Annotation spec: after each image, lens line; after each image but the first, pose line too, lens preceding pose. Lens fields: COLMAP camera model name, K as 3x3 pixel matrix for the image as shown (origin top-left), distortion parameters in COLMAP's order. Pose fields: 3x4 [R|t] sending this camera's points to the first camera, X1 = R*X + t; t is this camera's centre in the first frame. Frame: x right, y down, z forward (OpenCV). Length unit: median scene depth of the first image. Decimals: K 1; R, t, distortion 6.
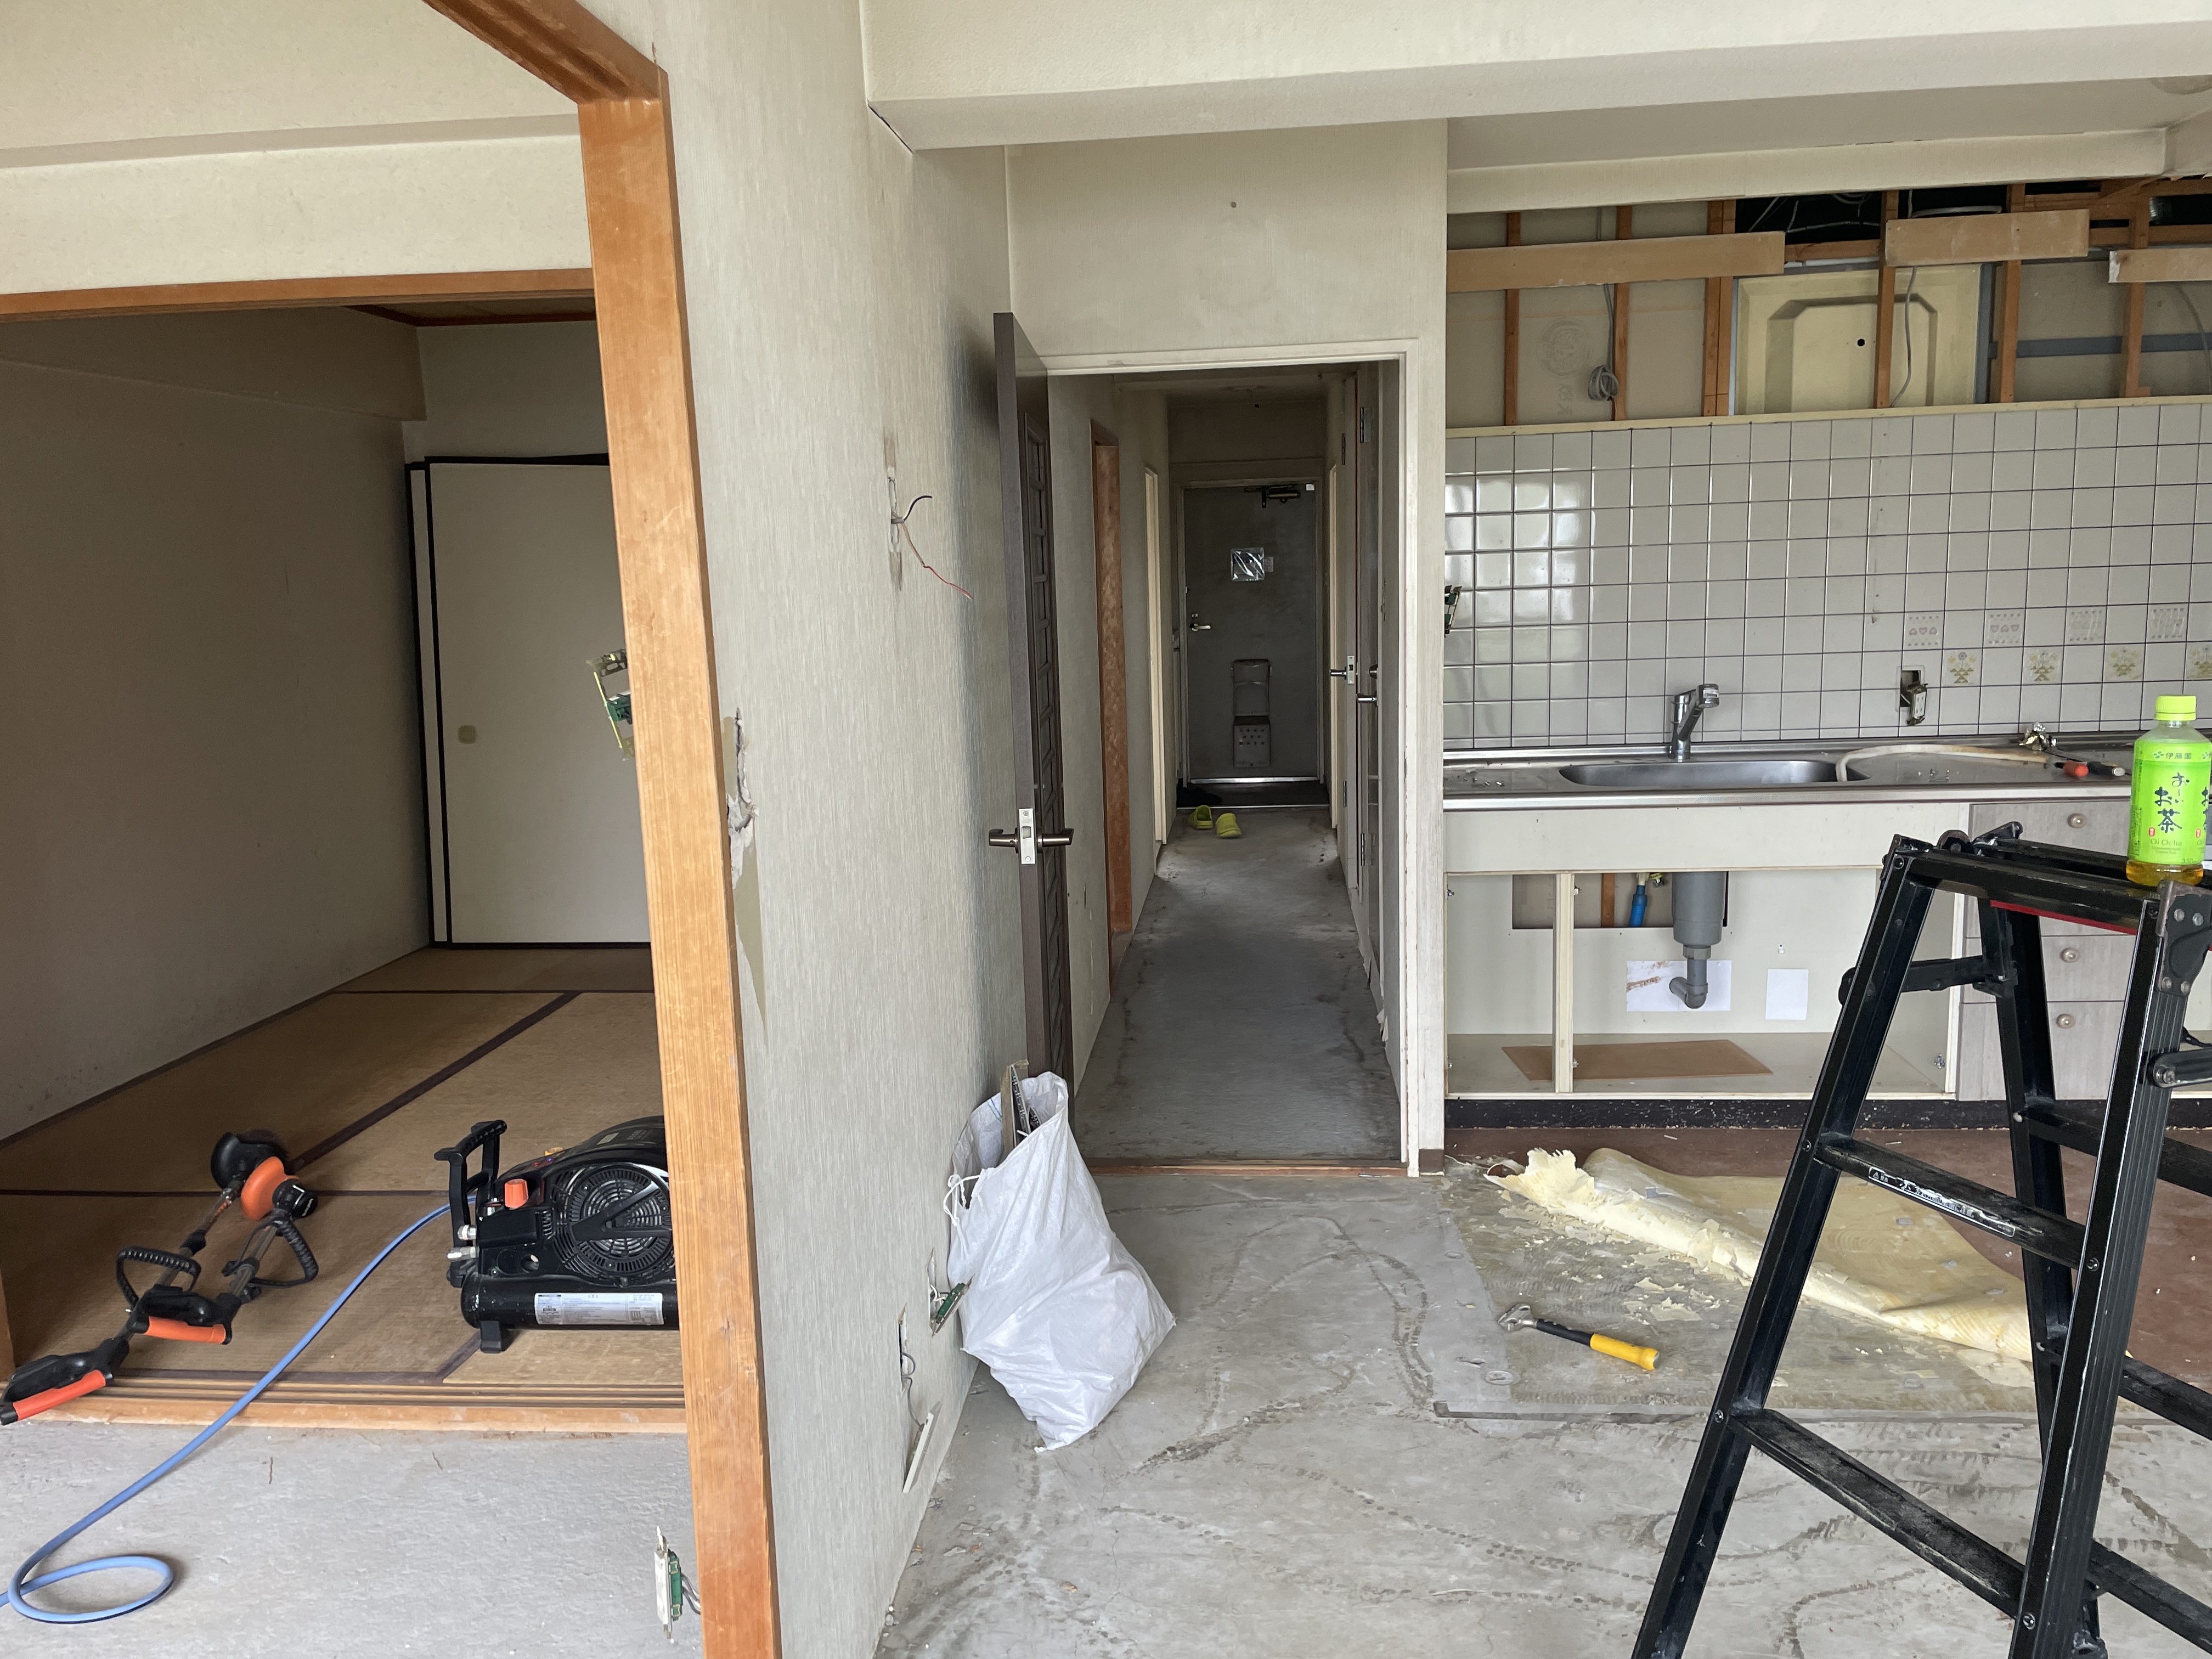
lens RADIAL K [[1668.9, 0, 1108.3], [0, 1668.9, 832.5], [0, 0, 1]] dist [0.069175, -0.092819]
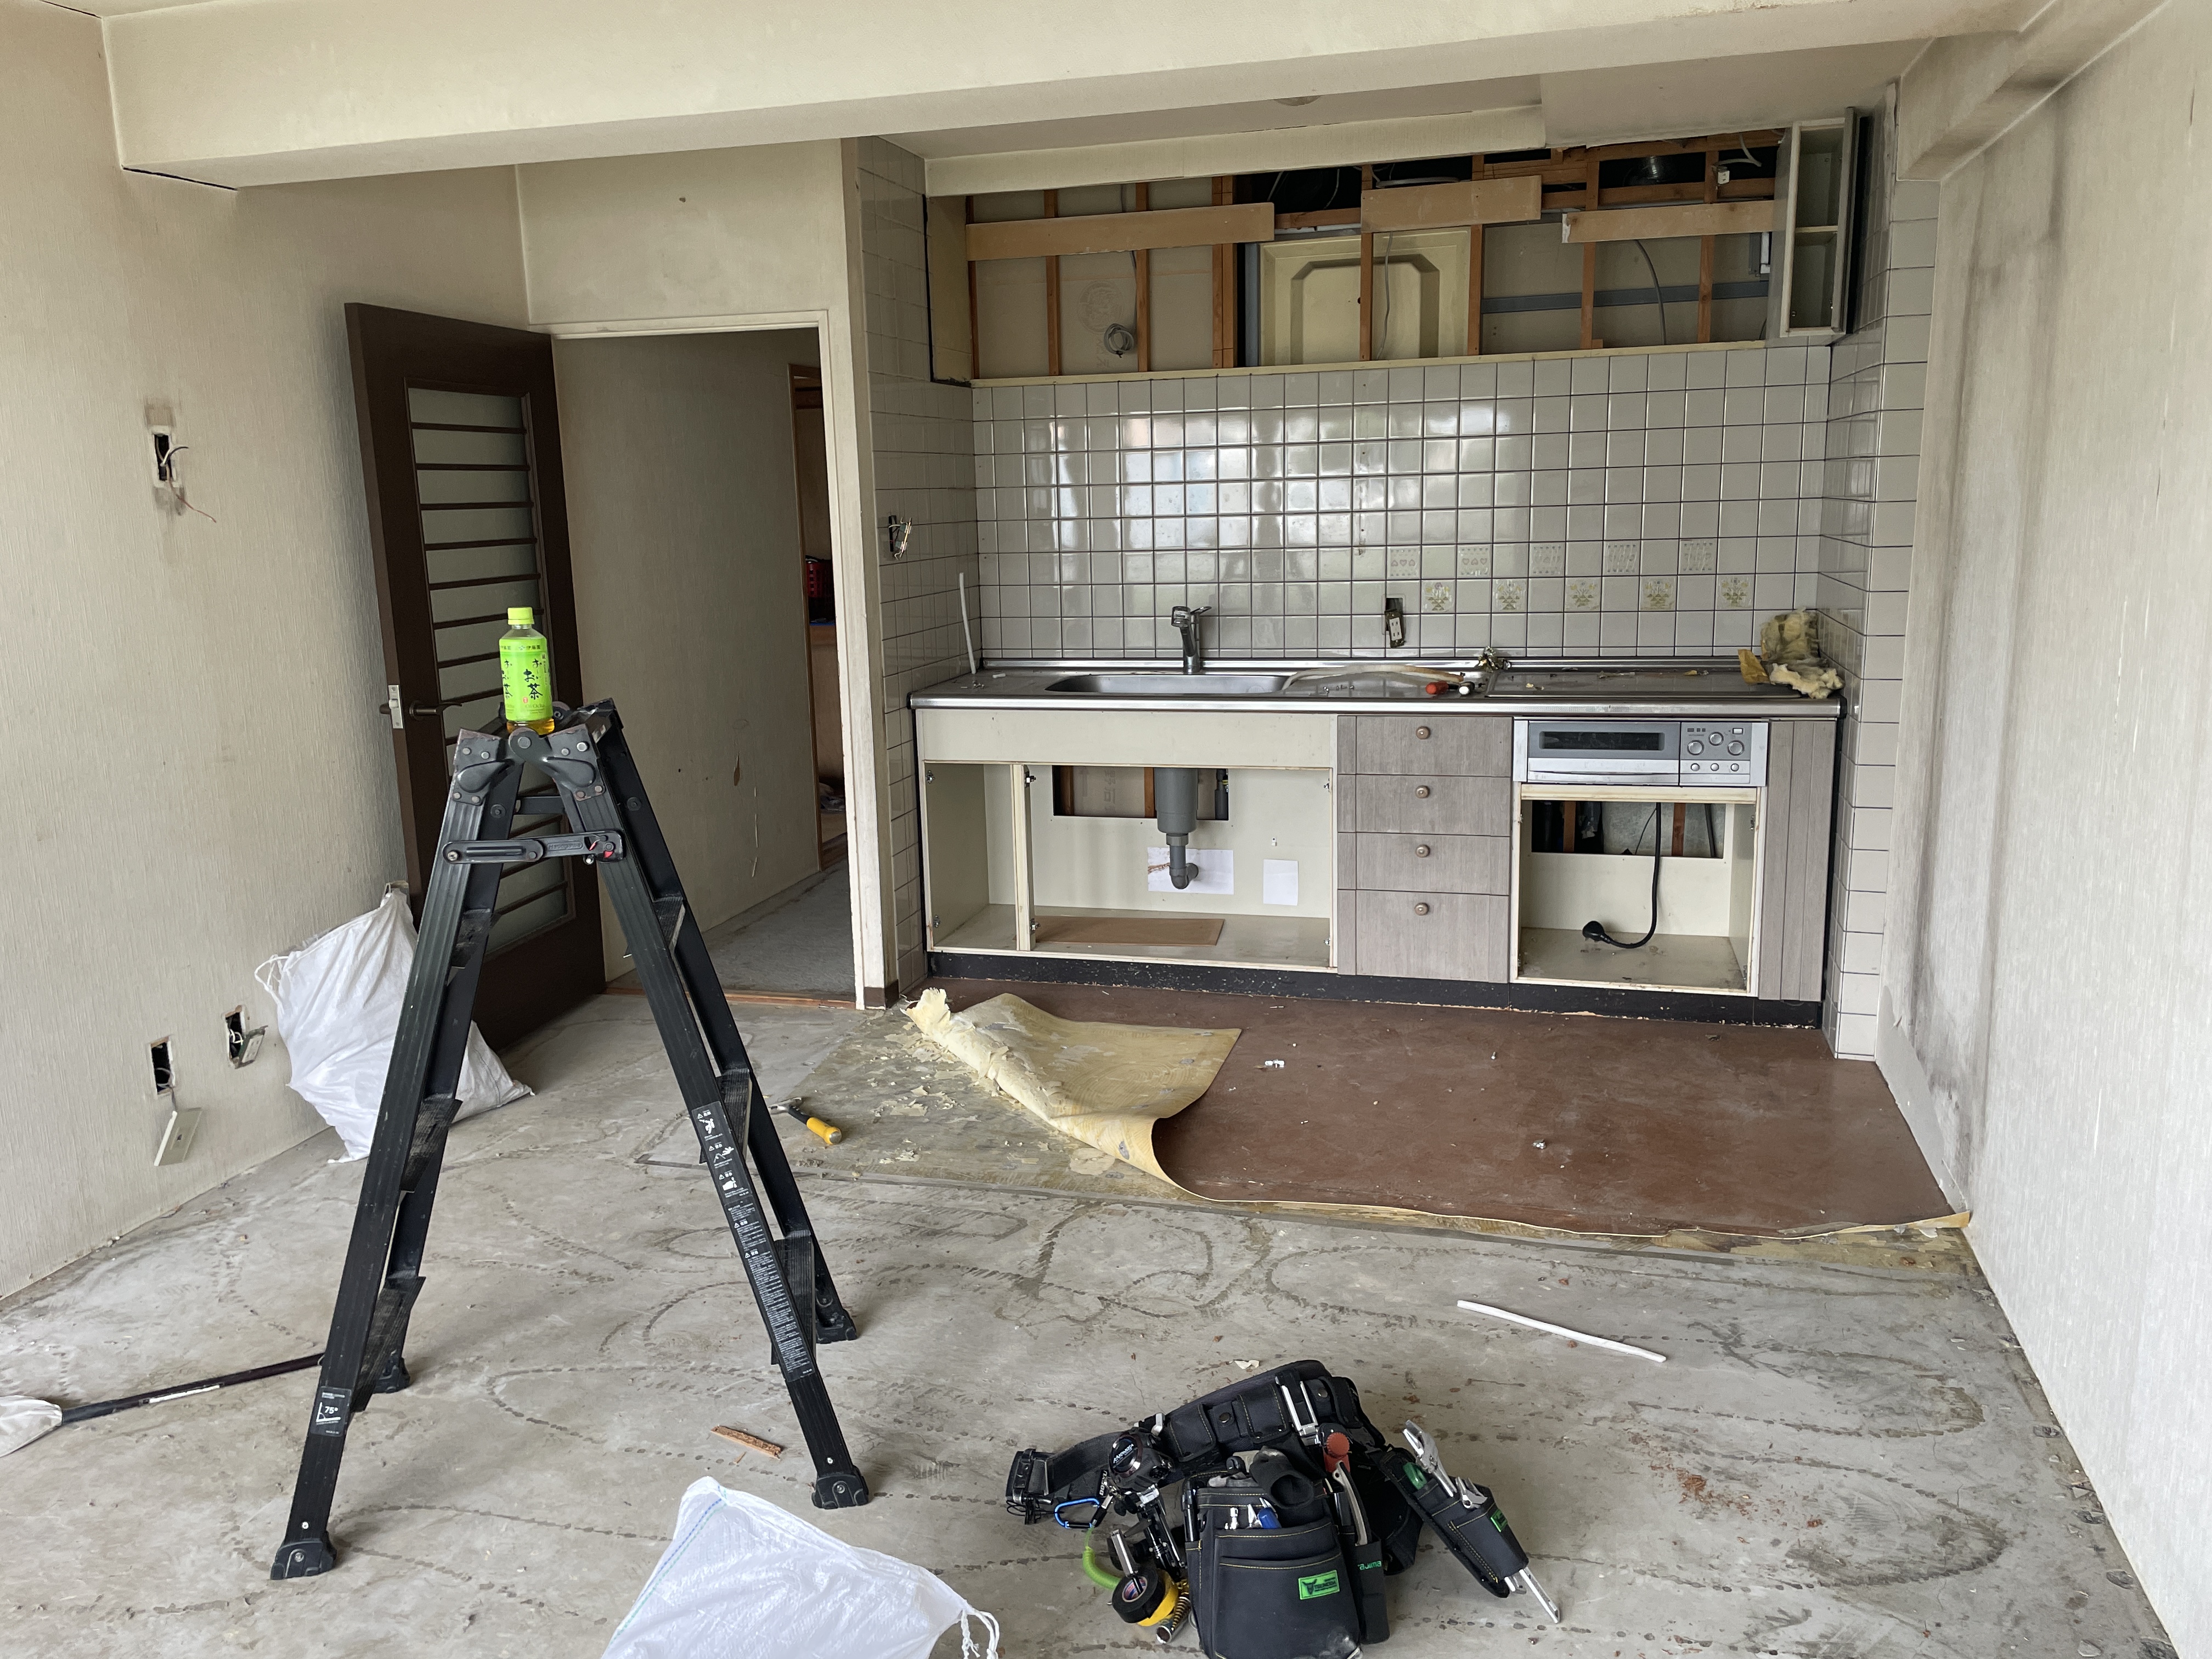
lens RADIAL K [[1668.9, 0, 1105.7], [0, 1668.9, 803.9], [0, 0, 1]] dist [0.069175, -0.092819]
pose [[0.983776, 0.040960, -0.174663, 0.509289], [-0.035066, 0.998711, 0.036703, 0.006732], [0.175941, -0.029982, 0.983944, -0.135110]]
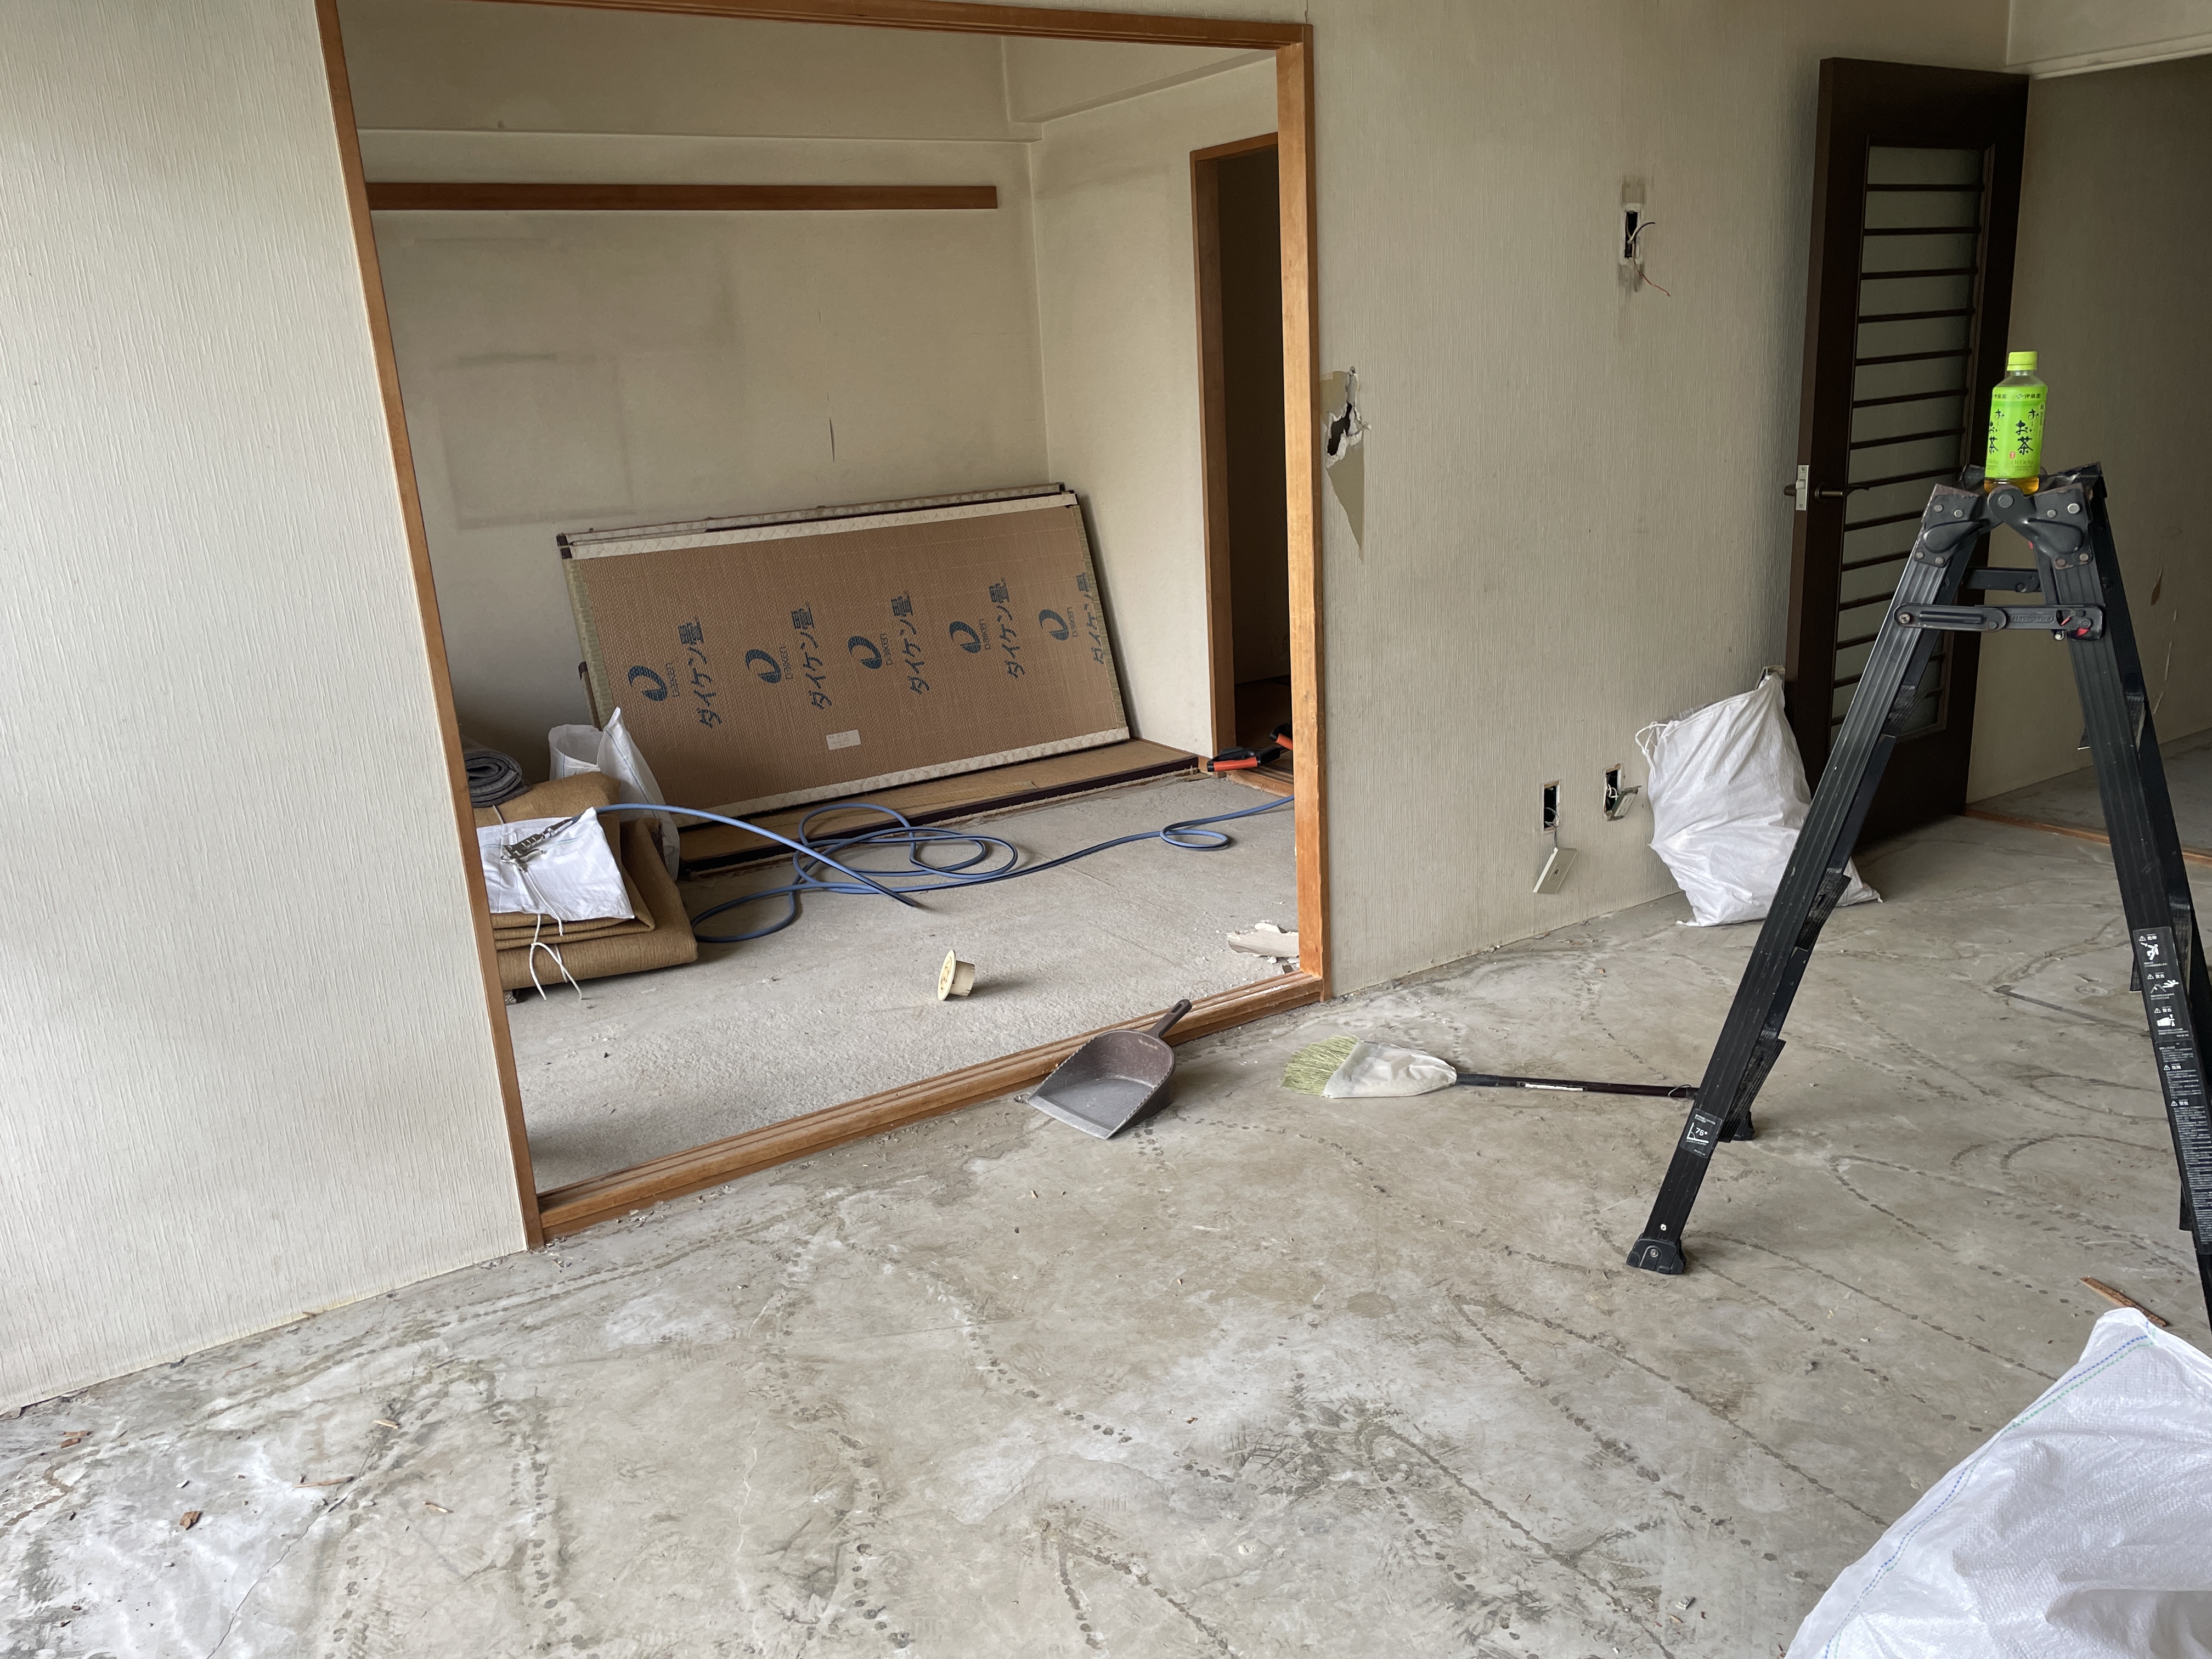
lens RADIAL K [[1668.9, 0, 1099.0], [0, 1668.9, 834.8], [0, 0, 1]] dist [0.069175, -0.092819]
pose [[0.604584, 0.214593, -0.767091, 0.472700], [-0.088287, 0.975146, 0.203213, 0.032000], [0.791633, -0.055135, 0.608504, -0.158525]]
